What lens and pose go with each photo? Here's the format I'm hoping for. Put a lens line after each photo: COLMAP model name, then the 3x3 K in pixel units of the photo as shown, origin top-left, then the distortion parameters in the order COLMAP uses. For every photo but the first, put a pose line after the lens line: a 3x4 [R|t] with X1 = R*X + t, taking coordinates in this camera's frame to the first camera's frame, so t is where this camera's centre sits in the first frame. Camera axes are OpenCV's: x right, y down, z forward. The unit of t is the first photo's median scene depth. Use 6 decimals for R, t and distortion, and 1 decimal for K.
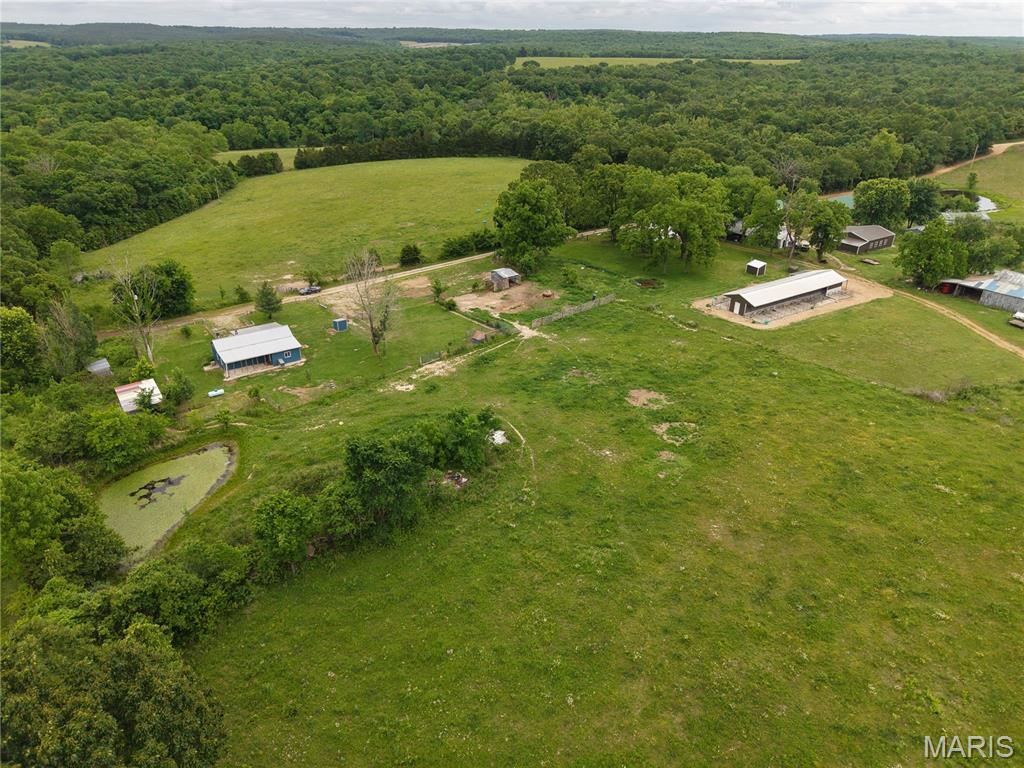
lens RADIAL K [[660.5, 0, 513.7], [0, 660.5, 415.6], [0, 0, 1]] dist [0.033190, -0.062210]
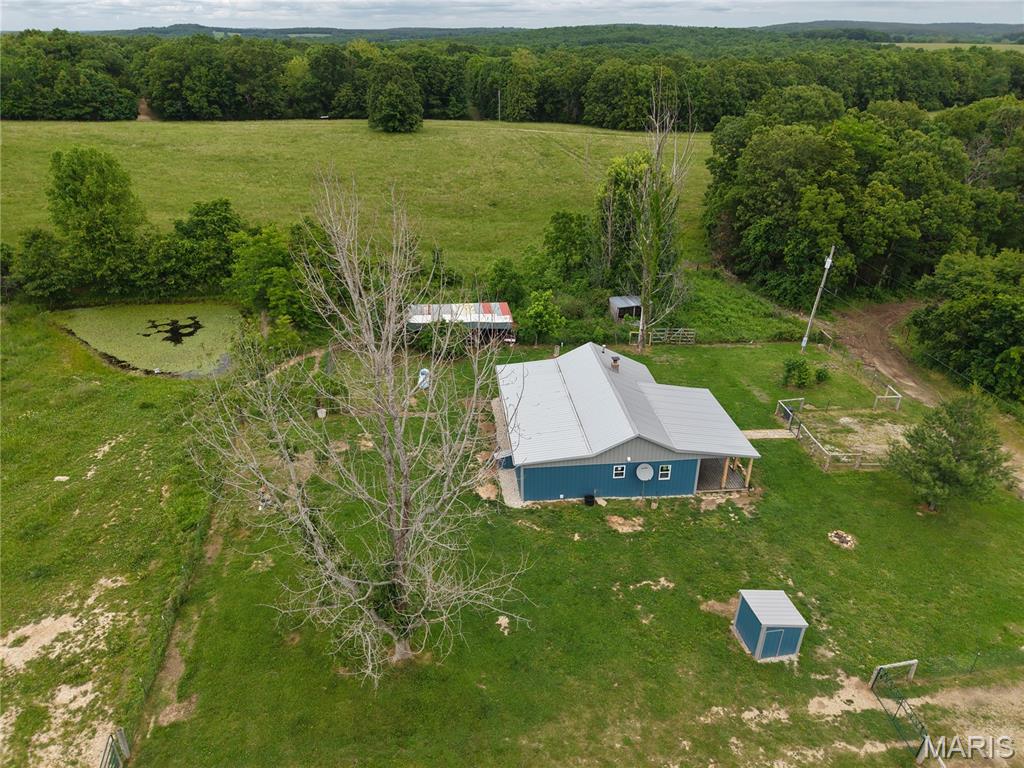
lens RADIAL K [[681.2, 0, 512.1], [0, 681.2, 396.6], [0, 0, 1]] dist [0.004959, -0.002775]
pose [[-0.486730, 0.396121, -0.778577, -0.058999], [-0.440327, 0.658512, 0.610307, -0.256548], [0.754457, 0.639883, -0.146095, 0.803403]]
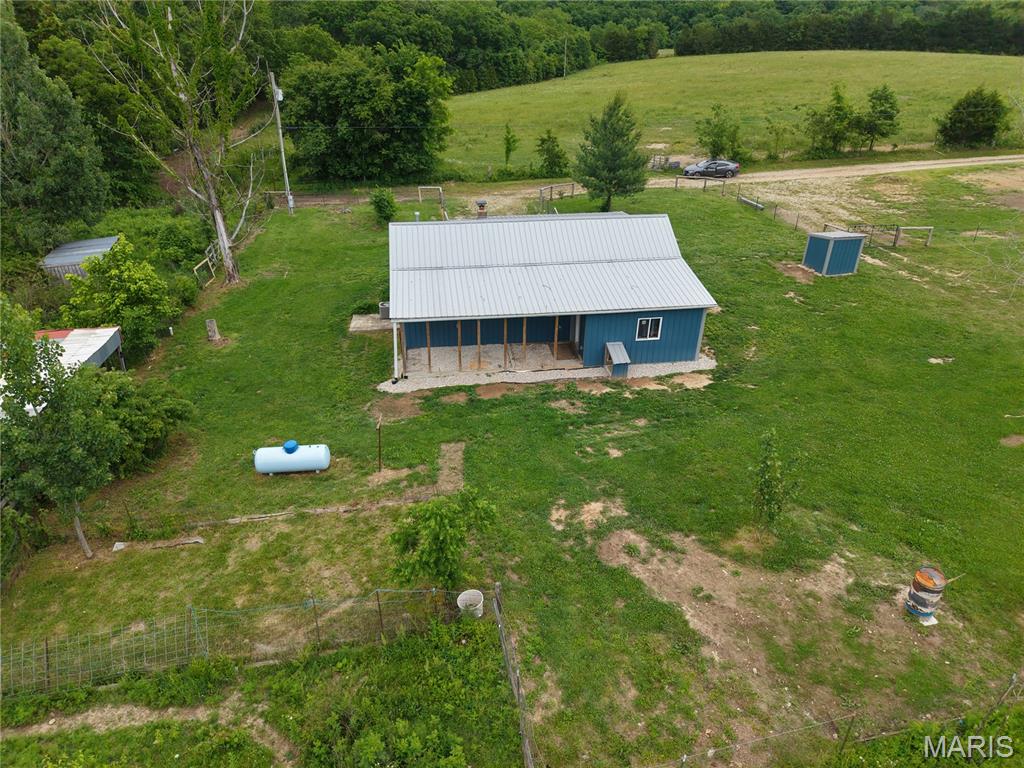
lens RADIAL K [[684.7, 0, 512.0], [0, 684.7, 384.0], [0, 0, 1]] dist [0.036034, -0.031705]
pose [[0.883896, 0.223074, -0.411054, -0.218732], [-0.223217, 0.973569, 0.048356, -0.057891], [0.410976, 0.049013, 0.910328, 0.593465]]
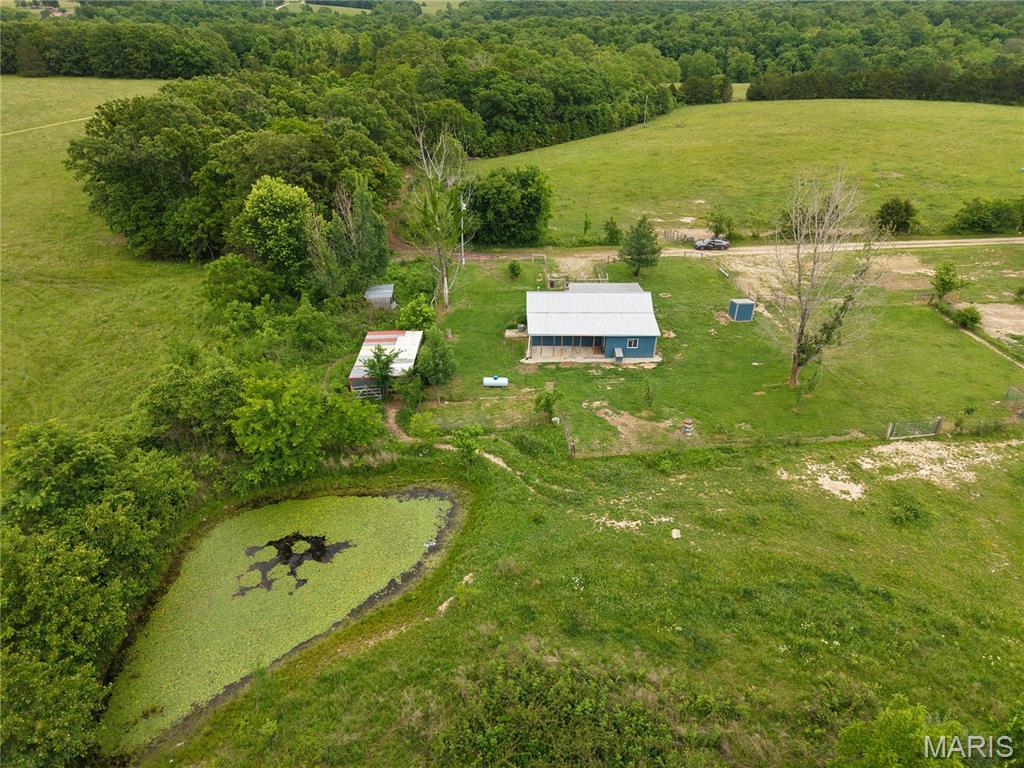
lens RADIAL K [[681.2, 0, 512.1], [0, 681.2, 396.6], [0, 0, 1]] dist [0.004959, -0.002775]
pose [[0.817536, 0.288124, -0.498617, -0.095790], [-0.277893, 0.955739, 0.096635, -0.059610], [0.504391, 0.059560, 0.861419, 0.351144]]
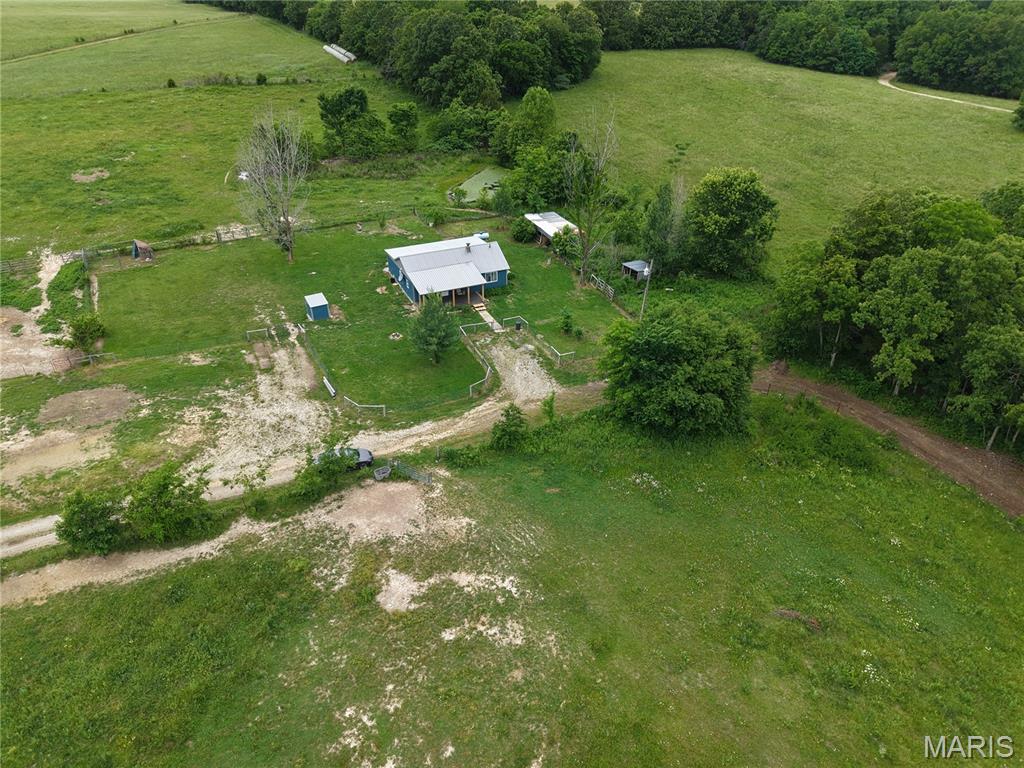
lens RADIAL K [[684.7, 0, 512.0], [0, 684.7, 384.0], [0, 0, 1]] dist [0.036034, -0.031705]
pose [[-0.984475, -0.114573, 0.132977, -0.457040], [0.063197, 0.475417, 0.877488, -0.553098], [-0.163756, 0.872268, -0.460795, 1.150064]]
